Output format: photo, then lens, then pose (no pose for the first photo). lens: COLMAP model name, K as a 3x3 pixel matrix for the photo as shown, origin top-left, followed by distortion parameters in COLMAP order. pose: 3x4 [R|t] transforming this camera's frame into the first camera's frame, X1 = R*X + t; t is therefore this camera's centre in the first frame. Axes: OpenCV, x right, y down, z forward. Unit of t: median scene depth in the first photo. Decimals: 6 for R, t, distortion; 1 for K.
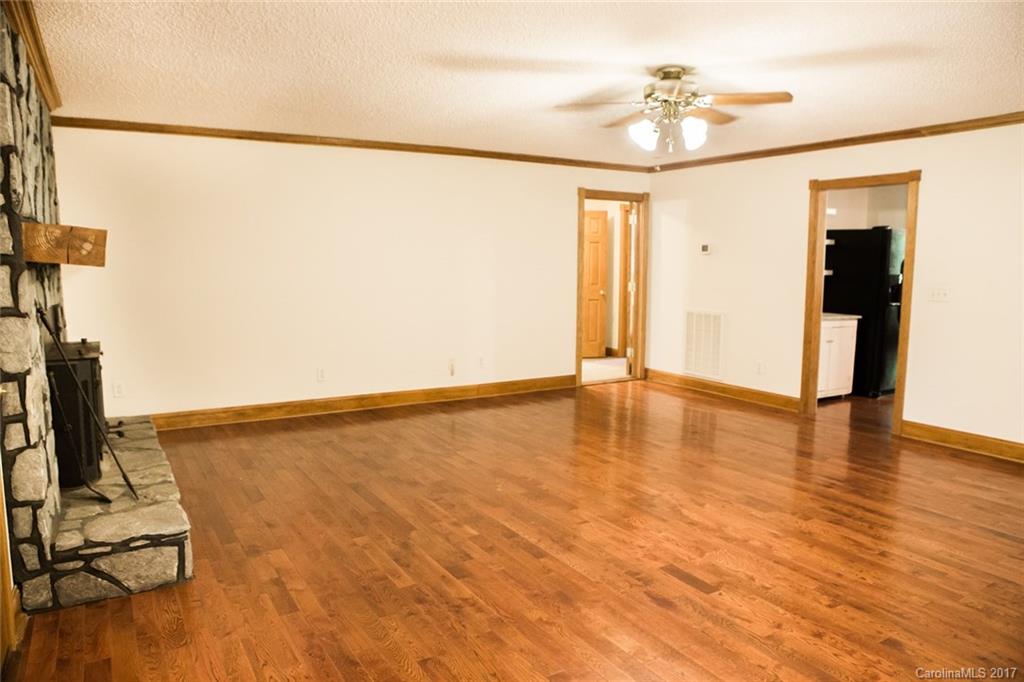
lens RADIAL K [[707.7, 0, 506.0], [0, 707.7, 335.5], [0, 0, 1]] dist [-0.090533, 0.056672]
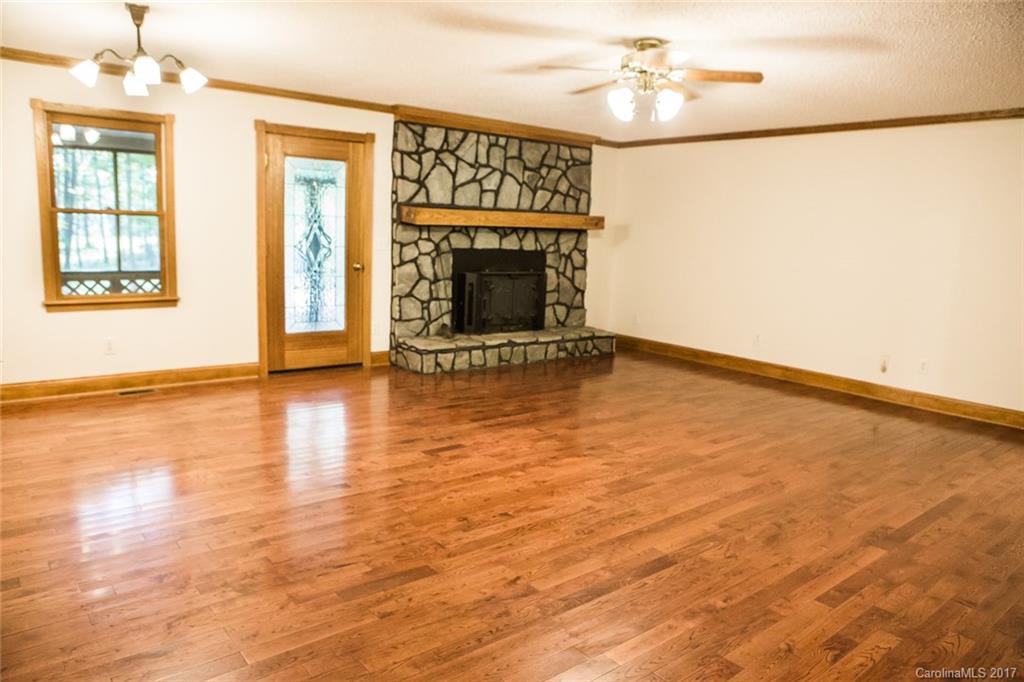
lens RADIAL K [[707.7, 0, 513.7], [0, 707.7, 335.7], [0, 0, 1]] dist [-0.090533, 0.056672]
pose [[0.147683, 0.147693, -0.977945, 1.422887], [-0.148036, 0.980949, 0.125792, -0.060241], [0.977893, 0.126194, 0.166733, 0.768288]]
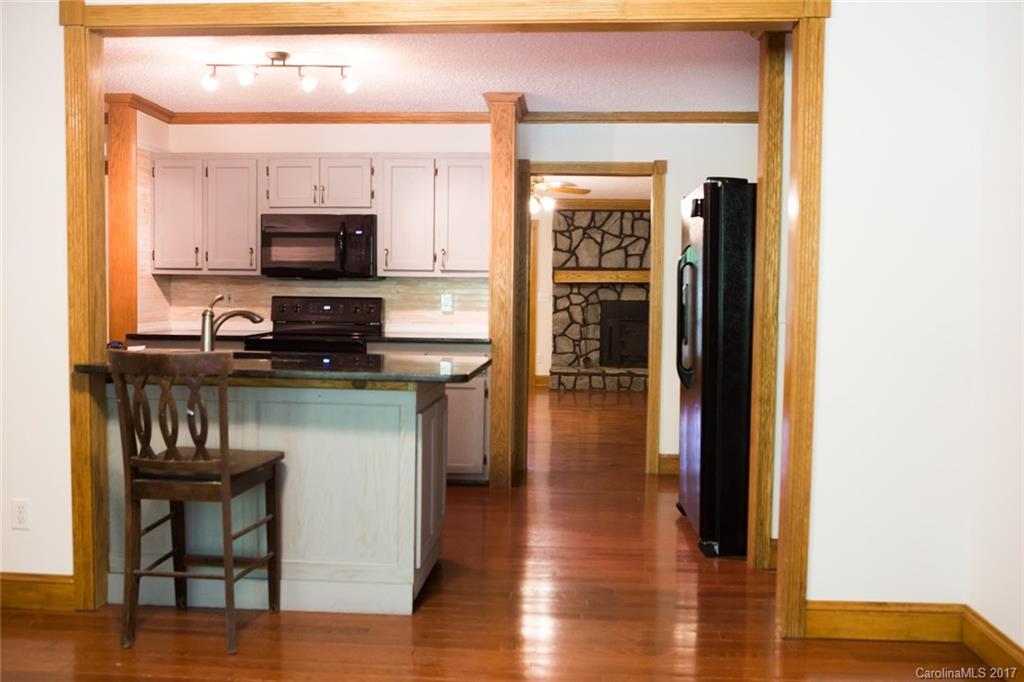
lens RADIAL K [[968.5, 0, 508.7], [0, 968.5, 336.3], [0, 0, 1]] dist [-0.037541, 0.000000]
pose [[-0.570606, 0.023656, -0.820883, 2.540500], [-0.107424, 0.988846, 0.103168, -0.227449], [0.814168, 0.147051, -0.561700, 2.660505]]
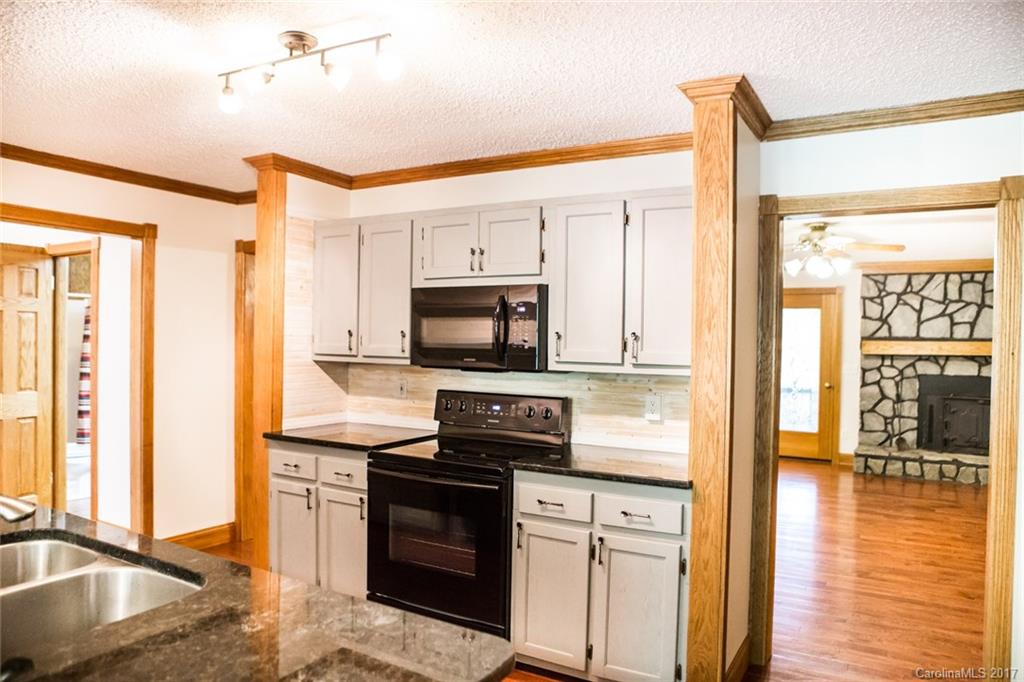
lens RADIAL K [[707.7, 0, 503.9], [0, 707.7, 345.0], [0, 0, 1]] dist [-0.090533, 0.056672]
pose [[-0.875846, -0.016525, -0.482308, 1.690675], [-0.075892, 0.991694, 0.103839, -0.253225], [0.476586, 0.127550, -0.869826, 2.214382]]
